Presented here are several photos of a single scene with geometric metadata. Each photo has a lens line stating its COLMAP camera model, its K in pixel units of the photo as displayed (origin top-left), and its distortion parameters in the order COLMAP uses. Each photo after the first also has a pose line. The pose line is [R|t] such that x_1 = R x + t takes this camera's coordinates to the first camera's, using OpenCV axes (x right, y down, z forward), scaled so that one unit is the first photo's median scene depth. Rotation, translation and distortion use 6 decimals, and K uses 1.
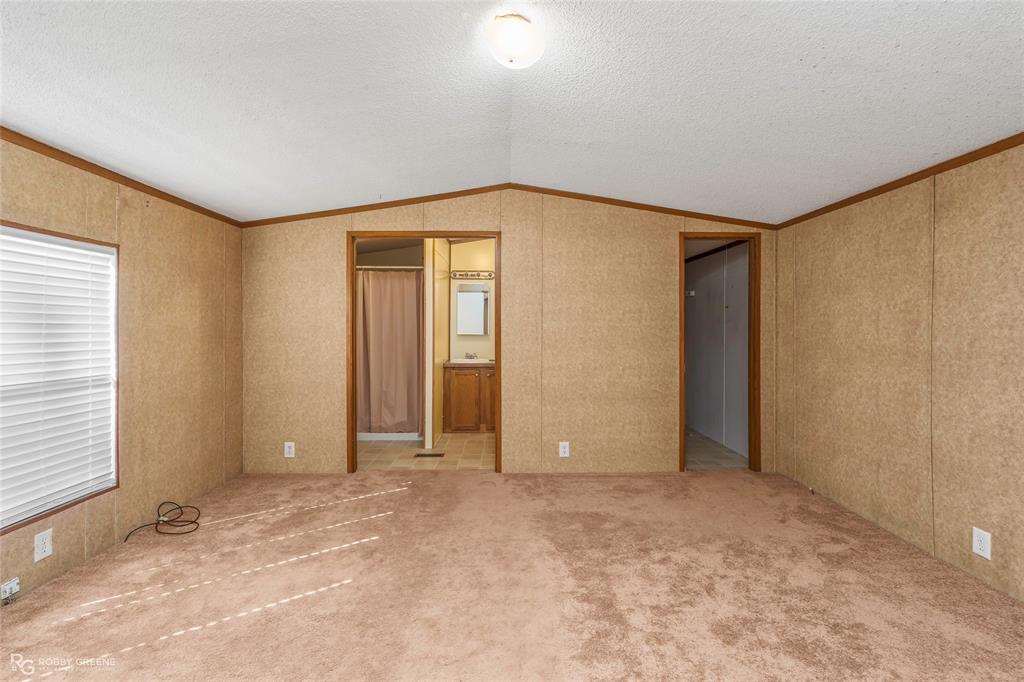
lens RADIAL K [[460.7, 0, 508.8], [0, 460.7, 336.1], [0, 0, 1]] dist [-0.000807, 0.001788]
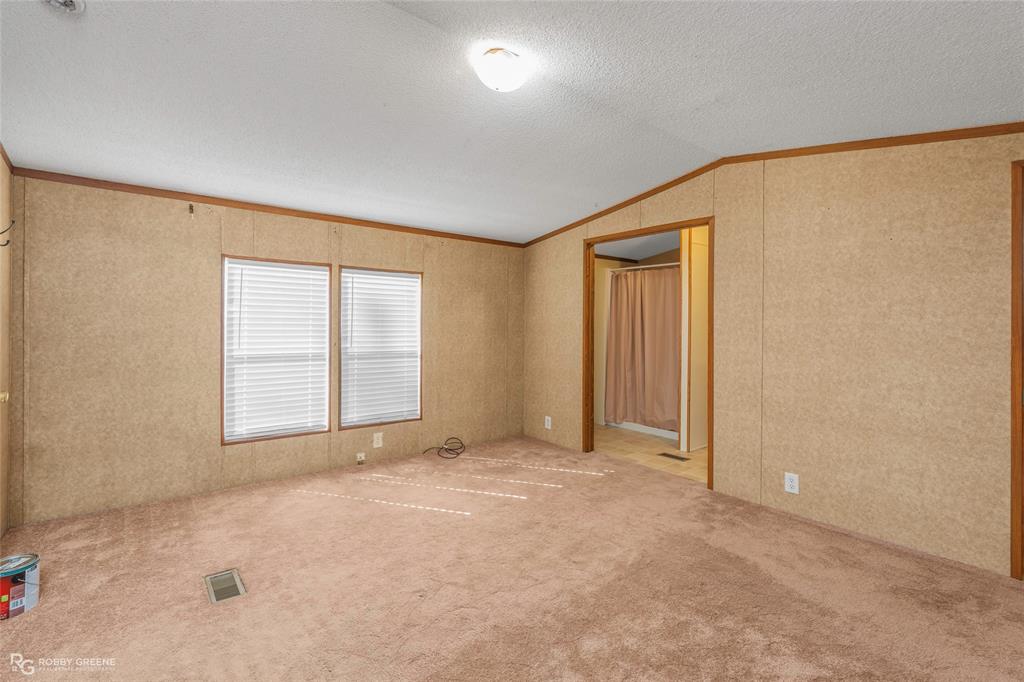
lens RADIAL K [[460.7, 0, 507.9], [0, 460.7, 332.4], [0, 0, 1]] dist [-0.000807, 0.001788]
pose [[0.624645, 0.020034, -0.780651, 0.508611], [-0.022495, 0.999718, 0.007656, -0.002429], [0.780584, 0.012779, 0.624920, 0.171275]]
